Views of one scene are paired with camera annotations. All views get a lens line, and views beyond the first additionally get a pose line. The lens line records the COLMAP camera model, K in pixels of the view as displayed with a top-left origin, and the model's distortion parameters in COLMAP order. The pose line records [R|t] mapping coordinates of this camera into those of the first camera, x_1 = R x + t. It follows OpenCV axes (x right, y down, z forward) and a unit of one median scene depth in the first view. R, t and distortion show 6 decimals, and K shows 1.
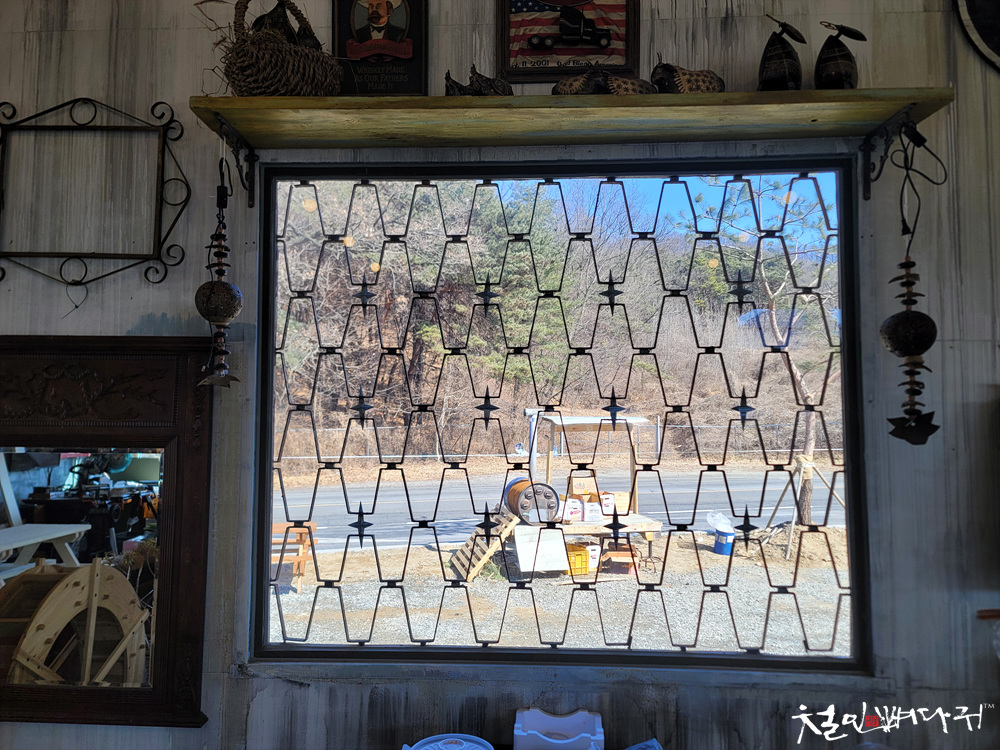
lens RADIAL K [[732.7, 0, 501.1], [0, 732.7, 372.9], [0, 0, 1]] dist [0.075461, -0.045573]
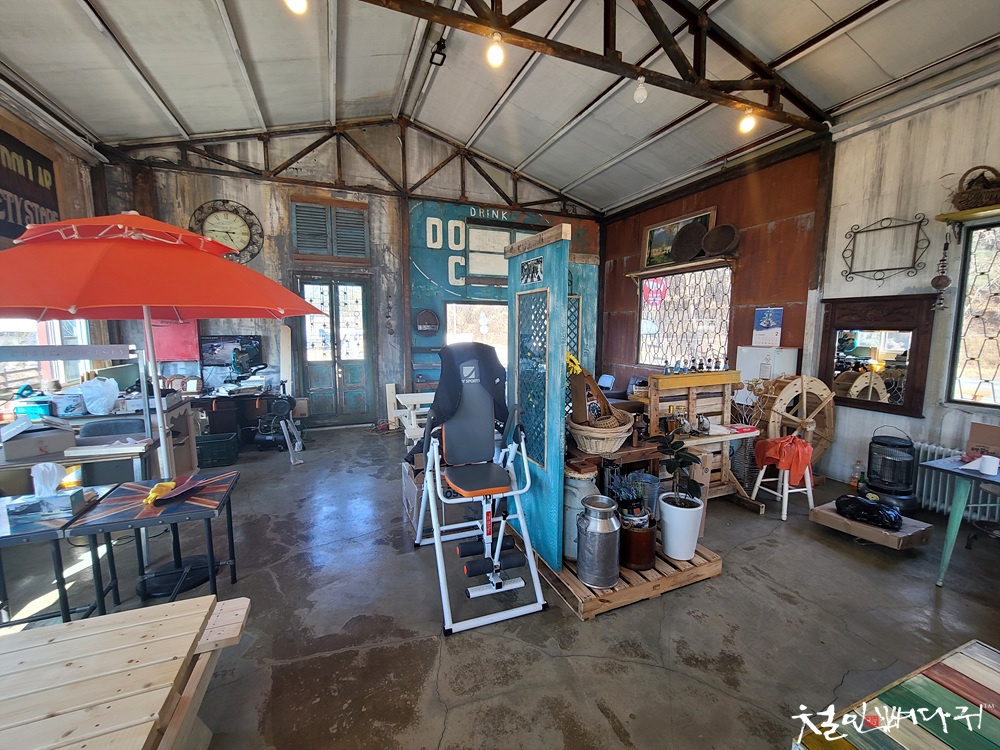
lens RADIAL K [[406.7, 0, 497.6], [0, 406.7, 373.5], [0, 0, 1]] dist [-0.004553, 0.000326]
pose [[0.418209, 0.098731, -0.902969, 0.353212], [0.059883, 0.988916, 0.135863, -0.053795], [0.906375, -0.110892, 0.407662, -1.229993]]
